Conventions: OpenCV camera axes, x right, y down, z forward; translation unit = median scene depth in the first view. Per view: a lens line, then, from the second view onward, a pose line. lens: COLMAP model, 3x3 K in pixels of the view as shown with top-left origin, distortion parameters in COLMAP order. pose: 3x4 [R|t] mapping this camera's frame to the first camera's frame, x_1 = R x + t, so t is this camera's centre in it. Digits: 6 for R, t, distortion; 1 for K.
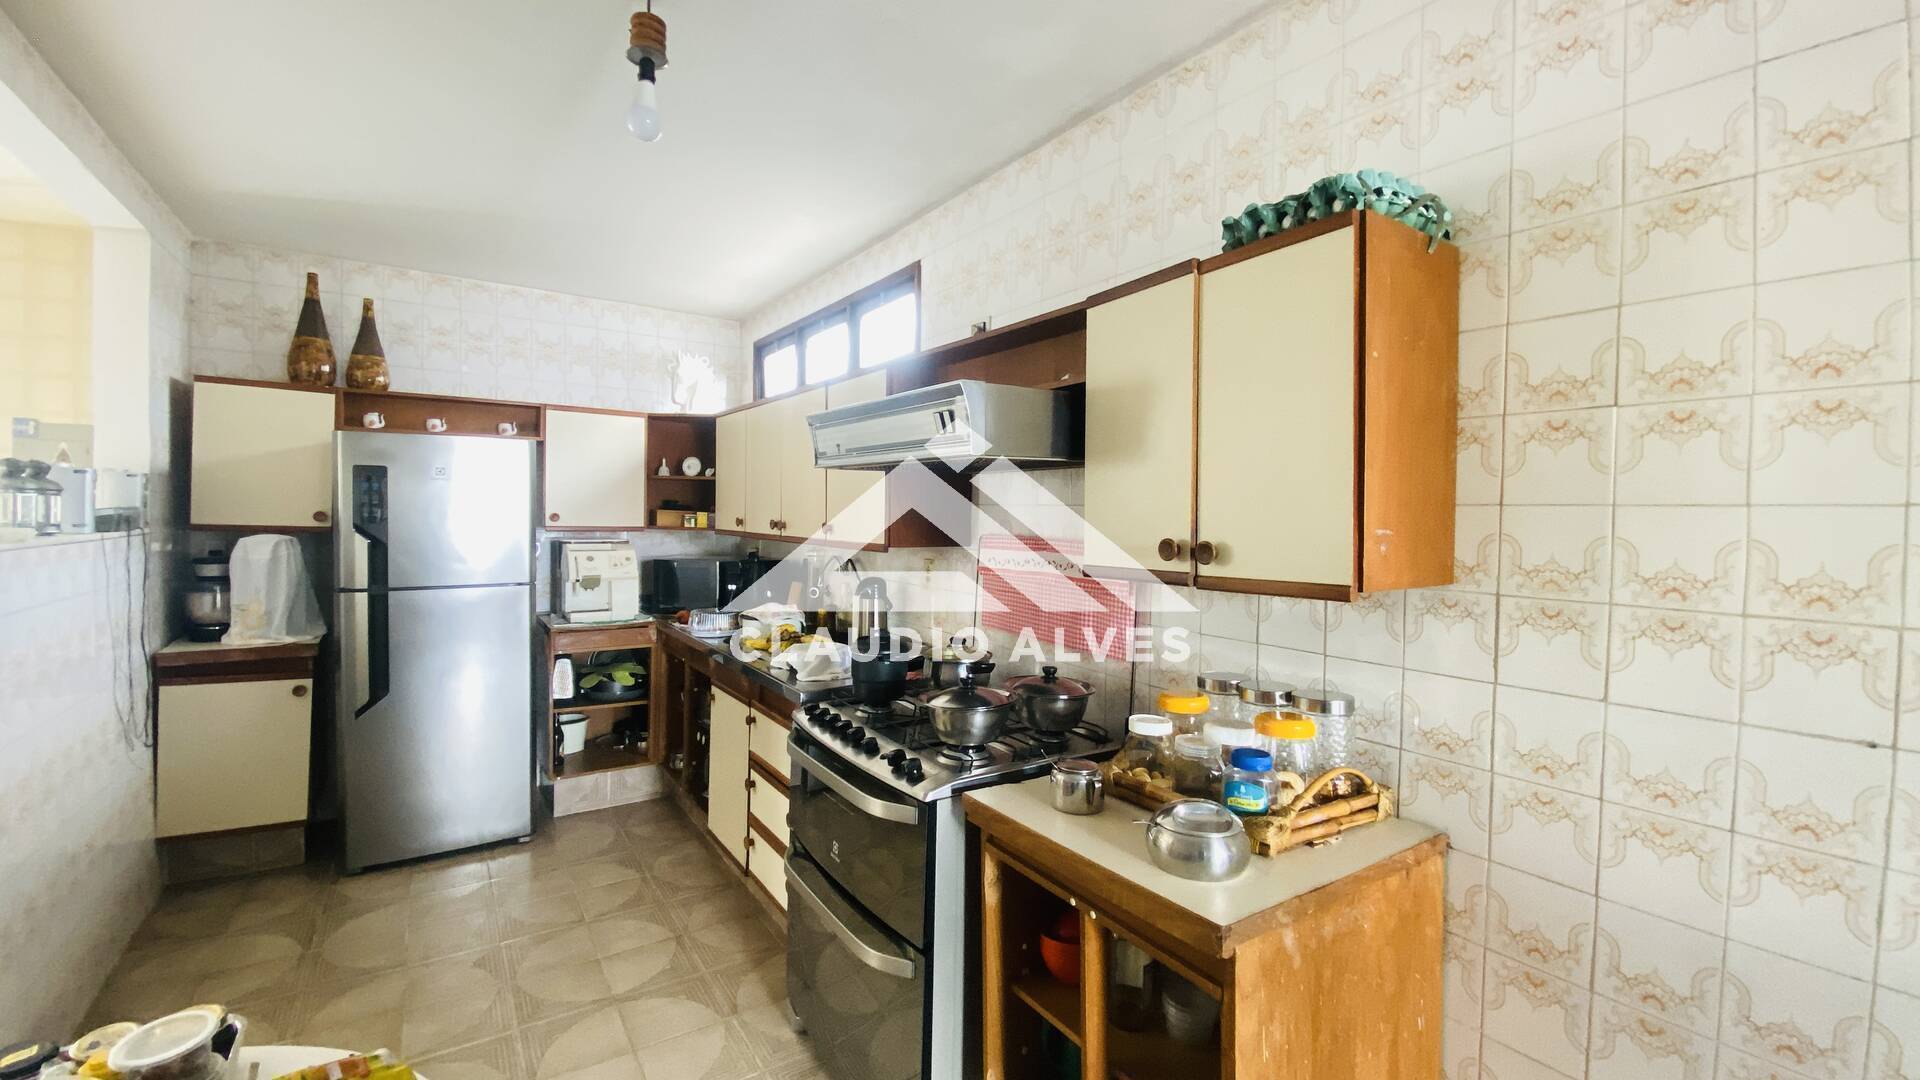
lens RADIAL K [[774.2, 0, 966.1], [0, 774.2, 533.2], [0, 0, 1]] dist [0.002313, -0.012113]
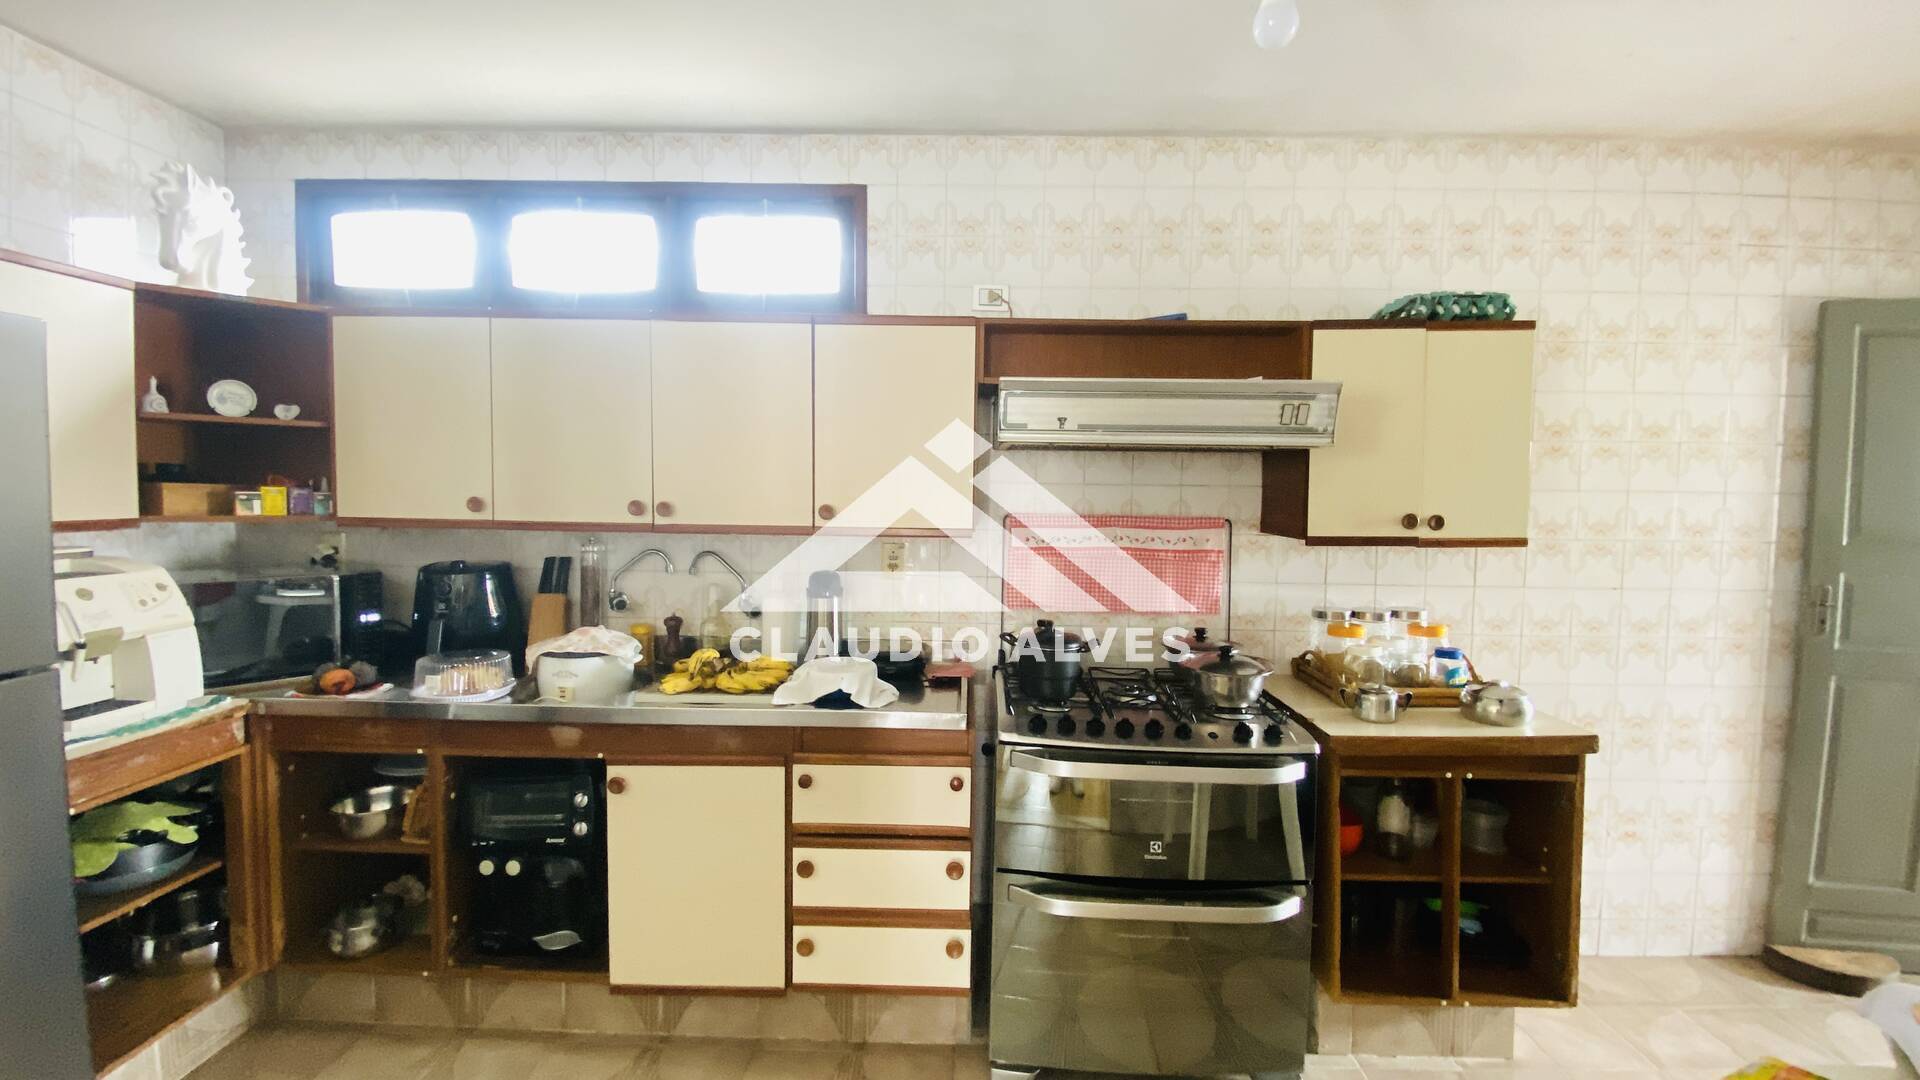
lens RADIAL K [[774.2, 0, 962.3], [0, 774.2, 532.2], [0, 0, 1]] dist [0.002313, -0.012113]
pose [[0.583604, -0.055481, 0.810141, -0.654897], [0.014666, 0.998221, 0.057797, -0.025344], [-0.811906, -0.021849, 0.583379, 0.397369]]
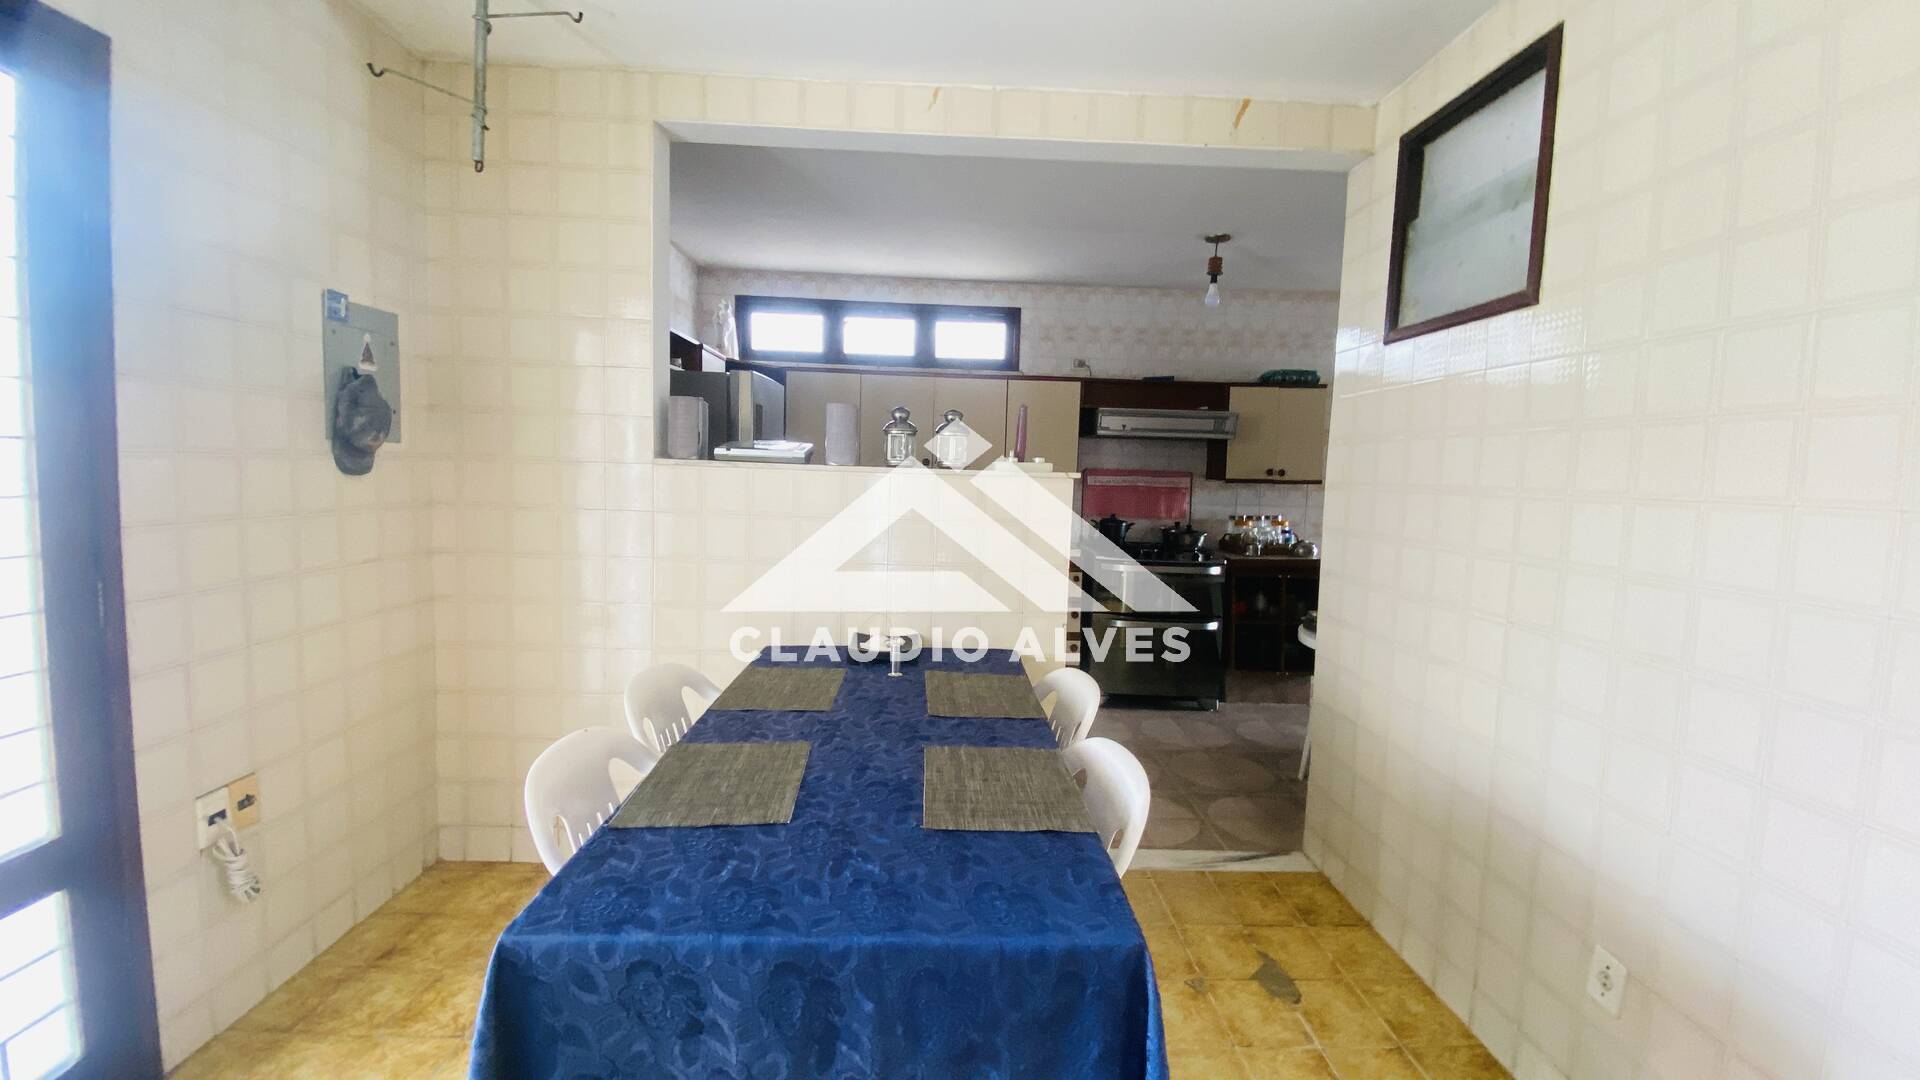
lens RADIAL K [[774.2, 0, 947.0], [0, 774.2, 542.5], [0, 0, 1]] dist [0.002313, -0.012113]
pose [[0.551255, -0.076605, 0.830813, -1.534853], [0.001353, 0.995857, 0.090926, 0.008358], [-0.834336, -0.048999, 0.549075, 0.155338]]
